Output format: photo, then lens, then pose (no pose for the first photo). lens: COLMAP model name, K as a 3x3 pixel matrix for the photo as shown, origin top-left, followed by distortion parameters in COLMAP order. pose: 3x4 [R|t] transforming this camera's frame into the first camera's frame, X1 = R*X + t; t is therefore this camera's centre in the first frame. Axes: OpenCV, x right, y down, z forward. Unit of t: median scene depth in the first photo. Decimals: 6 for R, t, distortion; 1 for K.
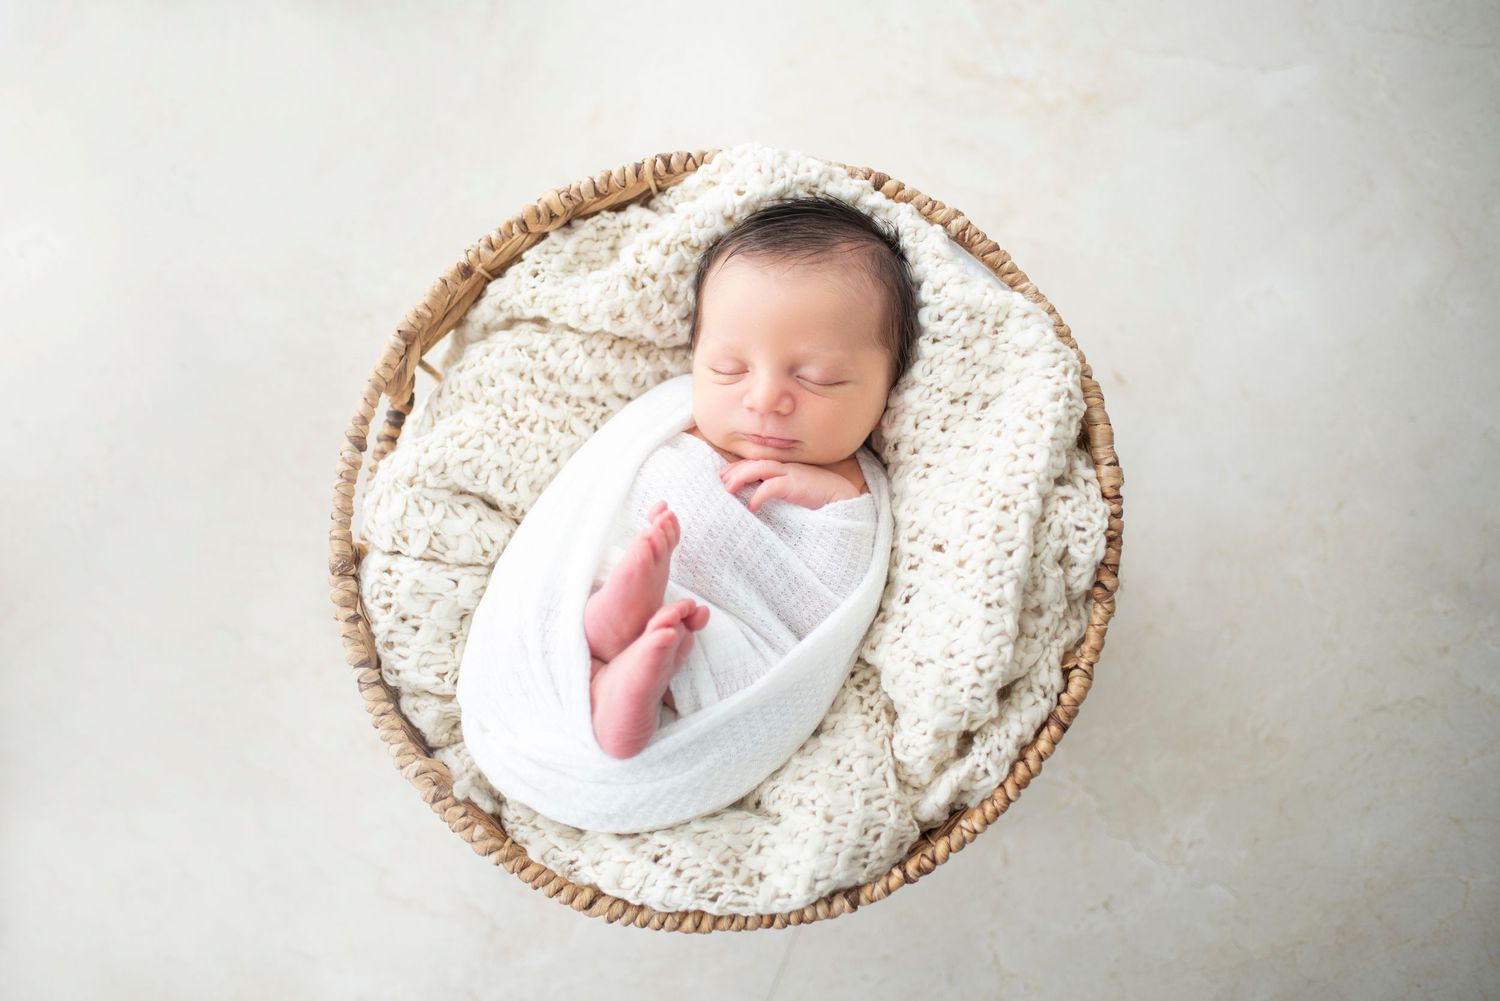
lens RADIAL K [[1587.1, 0, 751.7], [0, 1587.1, 496.5], [0, 0, 1]] dist [-0.036881, 0.000000]
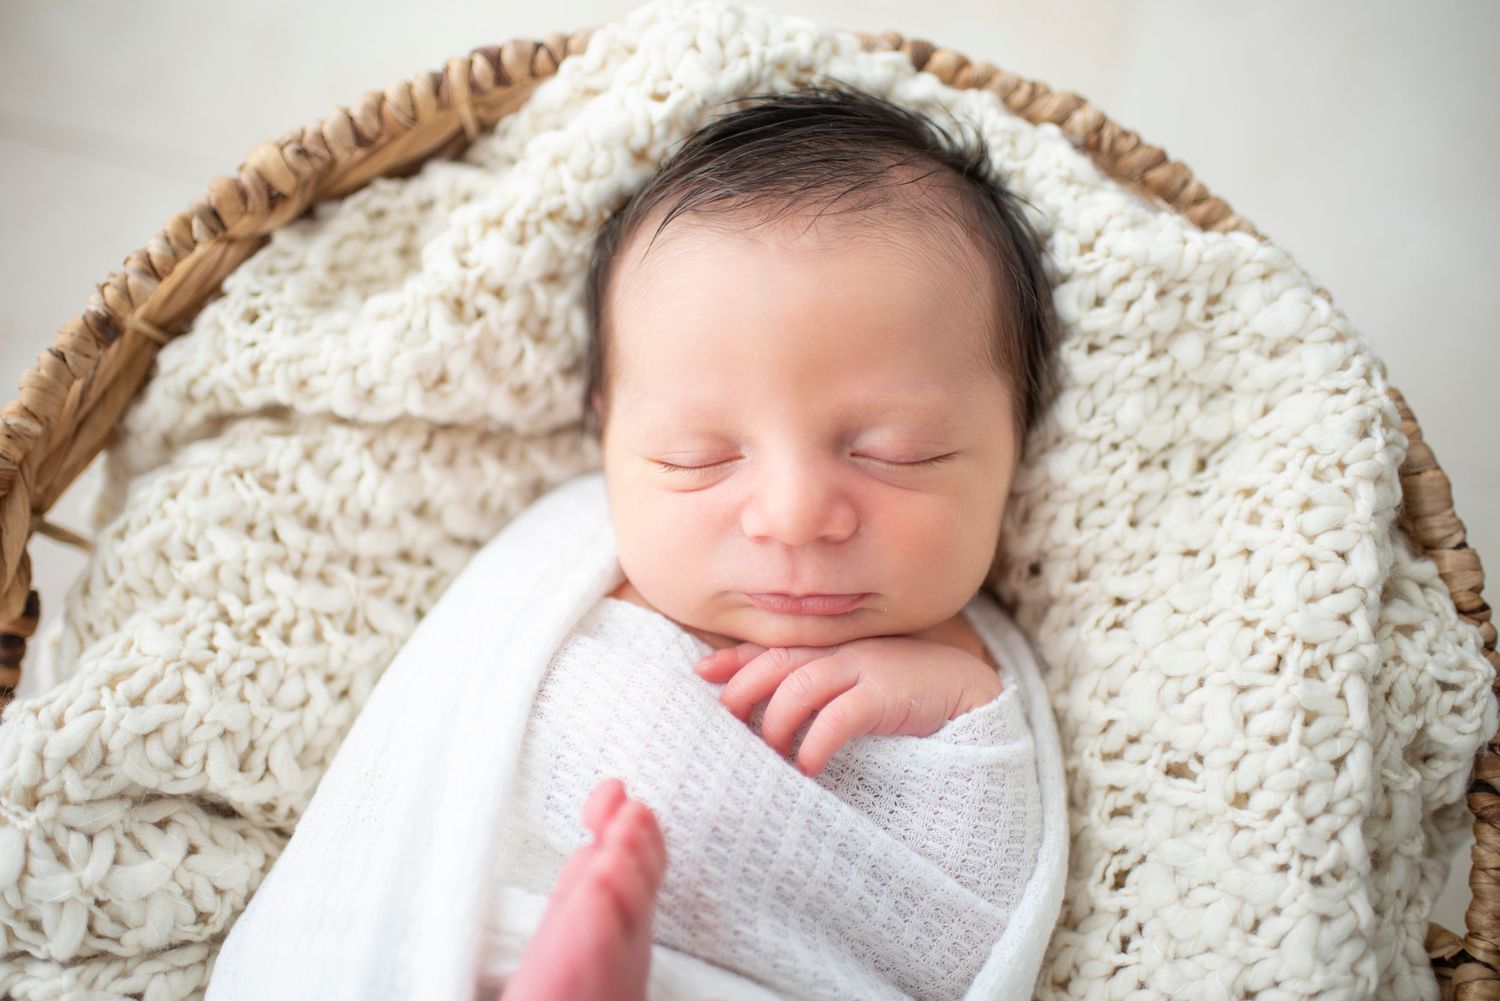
lens RADIAL K [[1587.1, 0, 752.2], [0, 1587.1, 502.3], [0, 0, 1]] dist [-0.036881, 0.000000]
pose [[0.981822, -0.134288, 0.134133, -0.061054], [0.139610, 0.989720, -0.031049, -0.049644], [-0.128585, 0.049211, 0.990477, 0.522027]]
